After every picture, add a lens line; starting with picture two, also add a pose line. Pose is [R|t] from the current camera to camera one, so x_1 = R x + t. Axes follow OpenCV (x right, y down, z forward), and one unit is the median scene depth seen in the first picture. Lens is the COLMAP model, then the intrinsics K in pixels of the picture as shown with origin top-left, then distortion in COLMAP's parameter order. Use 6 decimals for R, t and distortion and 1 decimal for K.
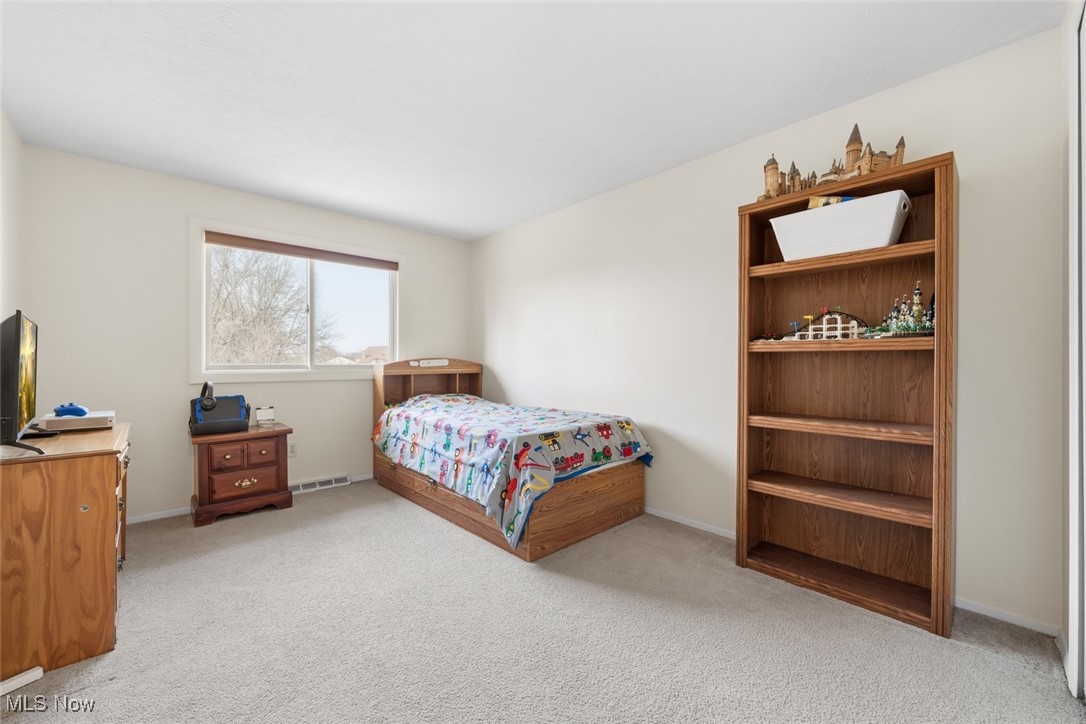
lens RADIAL K [[419.8, 0, 541.2], [0, 419.8, 363.6], [0, 0, 1]] dist [-0.000384, 0.000080]
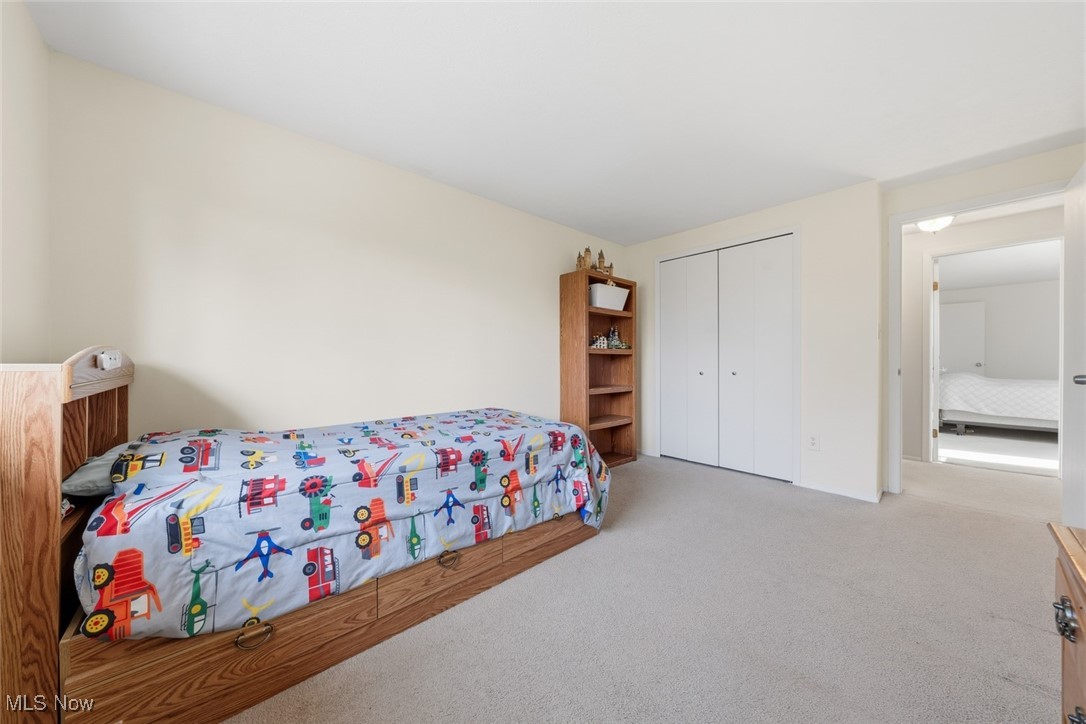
lens RADIAL K [[368.8, 0, 539.8], [0, 368.8, 360.3], [0, 0, 1]] dist [0.000330, 0.000011]
pose [[0.019561, -0.001970, 0.999807, -0.844917], [-0.000084, 0.999998, 0.001972, -0.000278], [-0.999809, -0.000123, 0.019561, 0.929575]]
